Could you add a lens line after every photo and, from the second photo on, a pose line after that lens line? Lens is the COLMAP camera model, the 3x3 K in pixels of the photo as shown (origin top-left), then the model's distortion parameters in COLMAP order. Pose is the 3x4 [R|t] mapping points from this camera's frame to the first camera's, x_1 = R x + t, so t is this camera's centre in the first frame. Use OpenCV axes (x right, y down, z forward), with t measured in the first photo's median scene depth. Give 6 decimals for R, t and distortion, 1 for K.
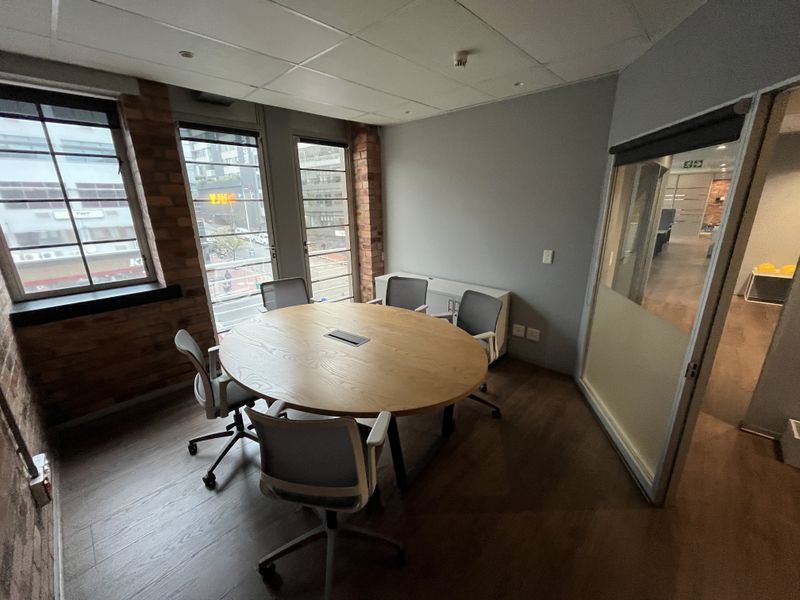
lens RADIAL K [[324.6, 0, 396.7], [0, 324.6, 299.8], [0, 0, 1]] dist [-0.001425, 0.000006]
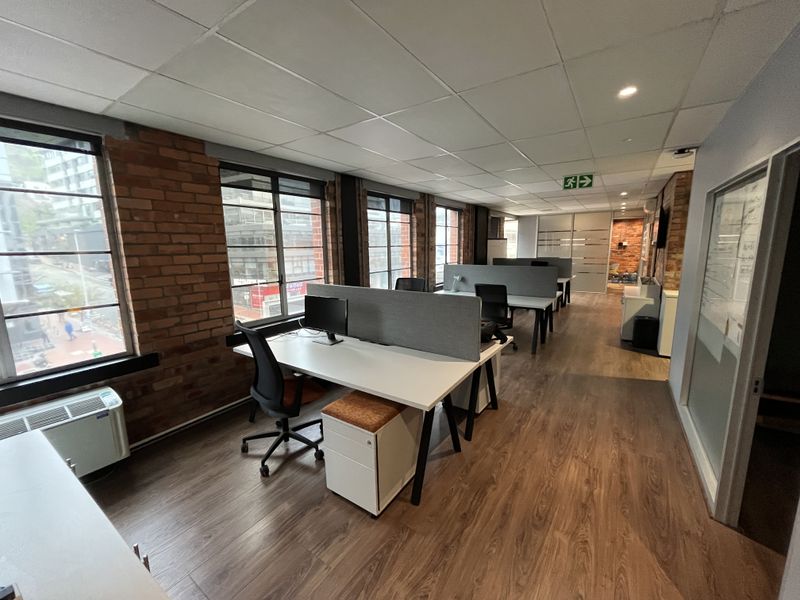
lens RADIAL K [[324.6, 0, 396.7], [0, 324.6, 299.8], [0, 0, 1]] dist [-0.001425, 0.000006]
pose [[0.986111, -0.026470, 0.163962, 0.271074], [0.047517, 0.990916, -0.125807, -0.088146], [-0.159142, 0.131851, 0.978411, 0.282778]]
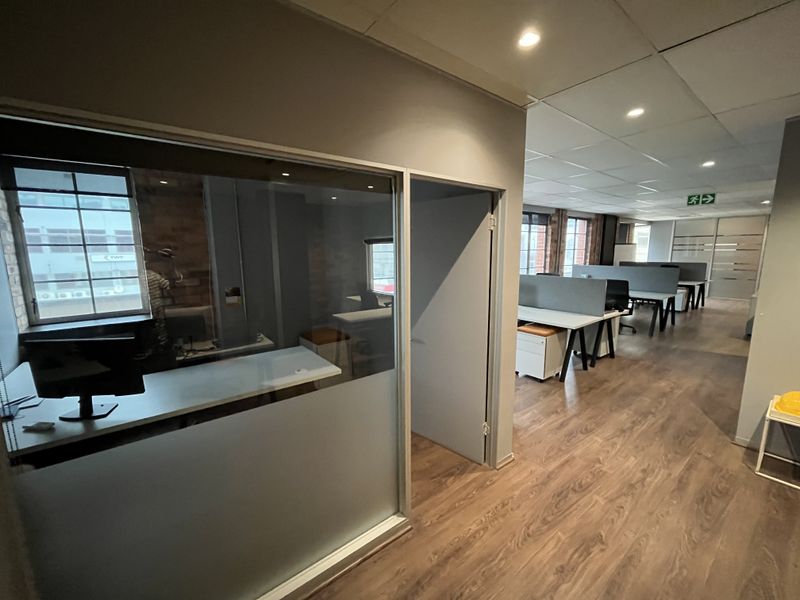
lens RADIAL K [[324.6, 0, 396.7], [0, 324.6, 299.8], [0, 0, 1]] dist [-0.001425, 0.000006]
pose [[0.988432, 0.032086, -0.148233, 0.207333], [-0.052125, 0.989697, -0.133349, -0.047511], [0.142427, 0.139533, 0.979921, 0.147499]]
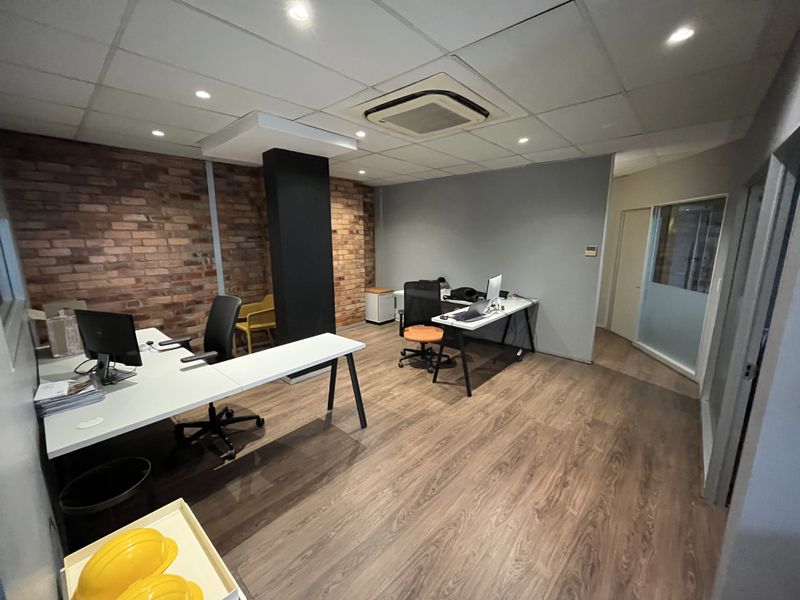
lens RADIAL K [[324.6, 0, 396.7], [0, 324.6, 299.8], [0, 0, 1]] dist [-0.001425, 0.000006]
pose [[-0.999121, 0.028469, -0.030766, 0.315293], [0.010872, 0.884867, 0.465716, -0.107710], [0.040482, 0.464972, -0.884399, 0.343636]]
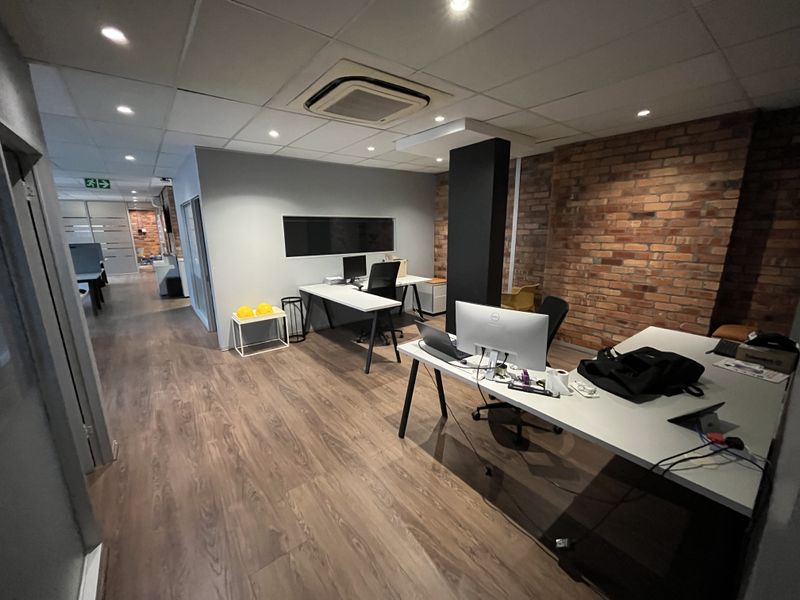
lens RADIAL K [[324.6, 0, 396.7], [0, 324.6, 299.8], [0, 0, 1]] dist [-0.001425, 0.000006]
pose [[0.142680, -0.200672, 0.969213, 0.128886], [0.290322, 0.944643, 0.152846, -0.044609], [-0.946232, 0.259576, 0.193041, 0.149381]]
